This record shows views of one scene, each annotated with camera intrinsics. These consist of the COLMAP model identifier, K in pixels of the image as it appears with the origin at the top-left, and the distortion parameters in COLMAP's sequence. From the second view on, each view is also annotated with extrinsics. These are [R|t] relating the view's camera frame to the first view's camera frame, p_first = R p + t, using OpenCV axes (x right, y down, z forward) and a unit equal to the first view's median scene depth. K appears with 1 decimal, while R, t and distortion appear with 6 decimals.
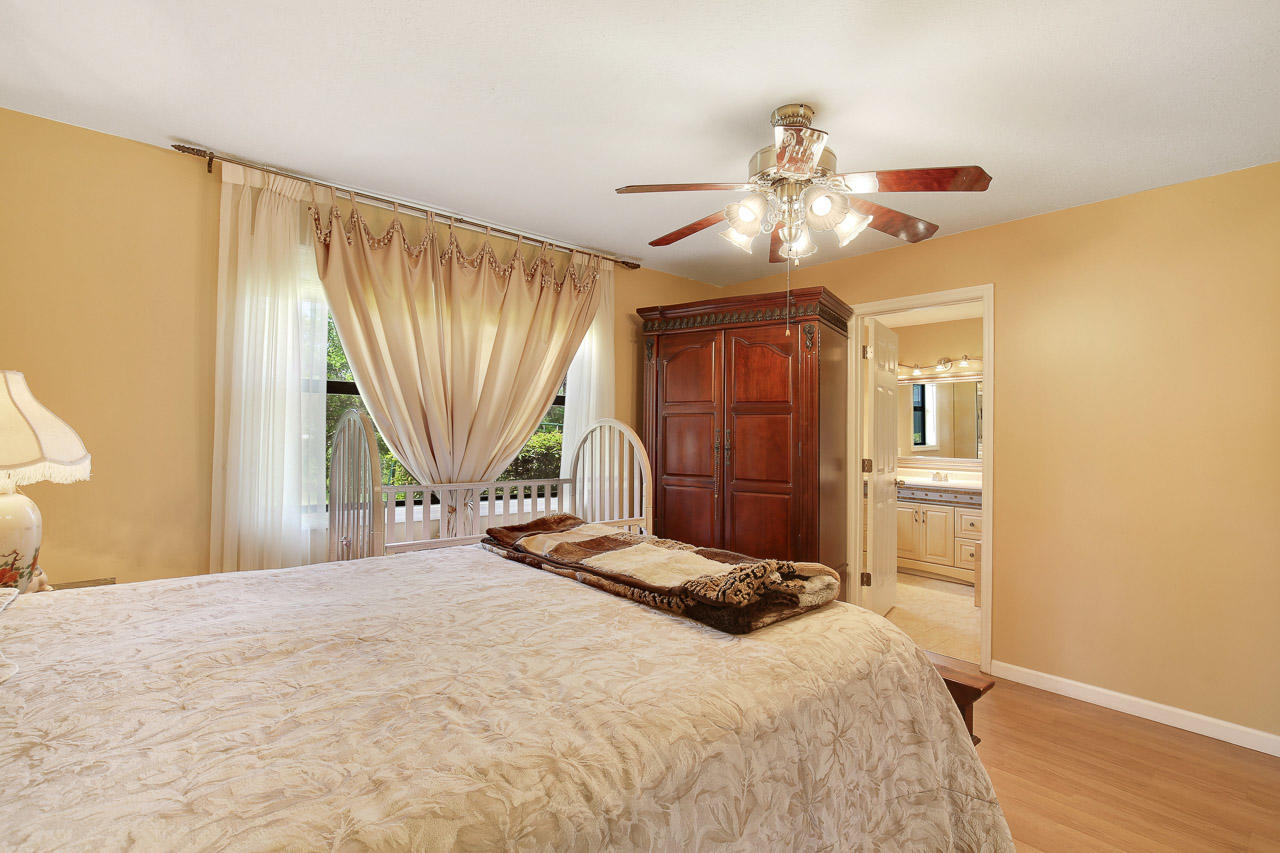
lens RADIAL K [[594.5, 0, 640.3], [0, 594.5, 418.8], [0, 0, 1]] dist [-0.031044, 0.002372]
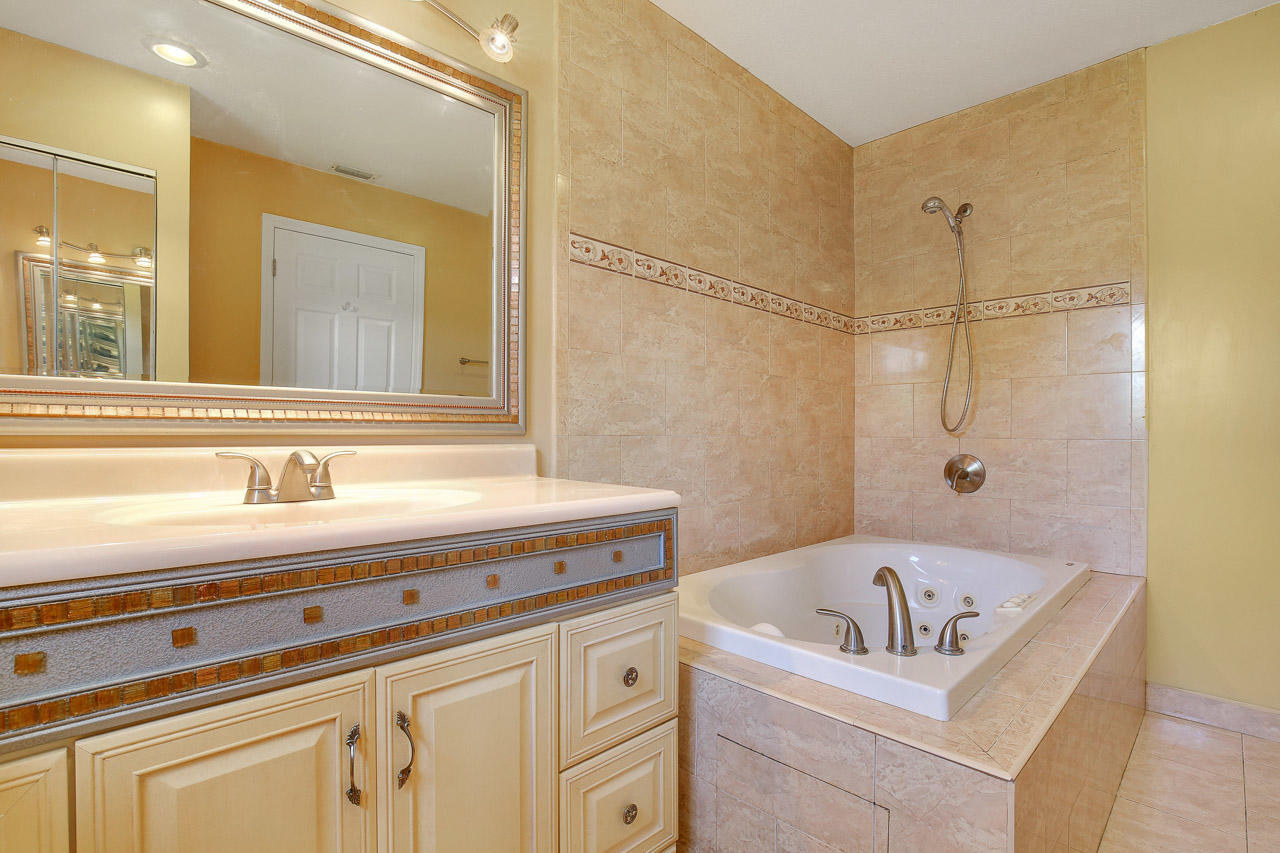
lens RADIAL K [[594.5, 0, 638.7], [0, 594.5, 427.5], [0, 0, 1]] dist [-0.031044, 0.002372]
pose [[-0.065593, -0.008898, 0.997807, 0.327555], [-0.020046, 0.999770, 0.007598, 0.081712], [-0.997645, -0.019504, -0.065757, 0.951136]]
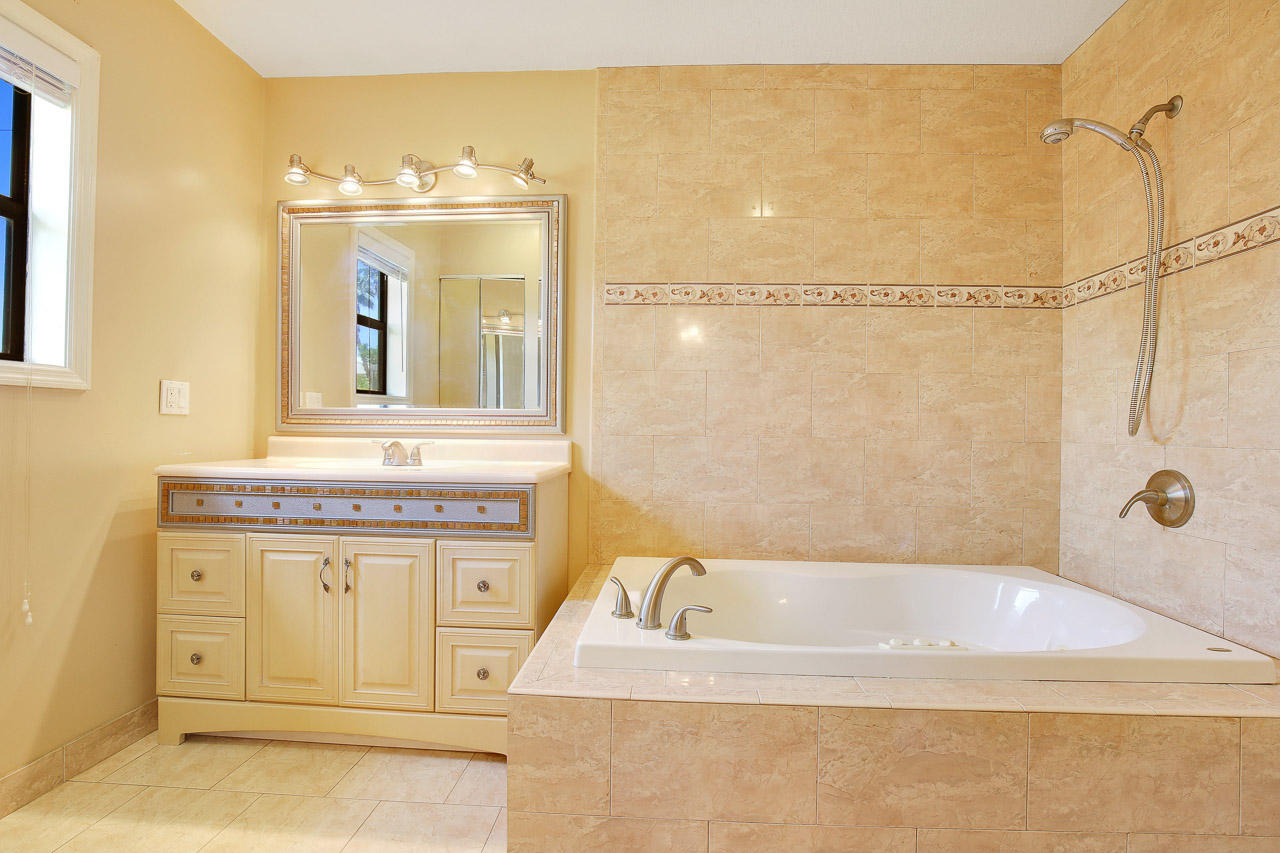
lens RADIAL K [[594.5, 0, 647.6], [0, 594.5, 429.1], [0, 0, 1]] dist [-0.031044, 0.002372]
pose [[0.690829, -0.006277, 0.722991, 0.359222], [-0.010064, 0.999782, 0.018296, 0.076781], [-0.722948, -0.019916, 0.690615, 0.654024]]
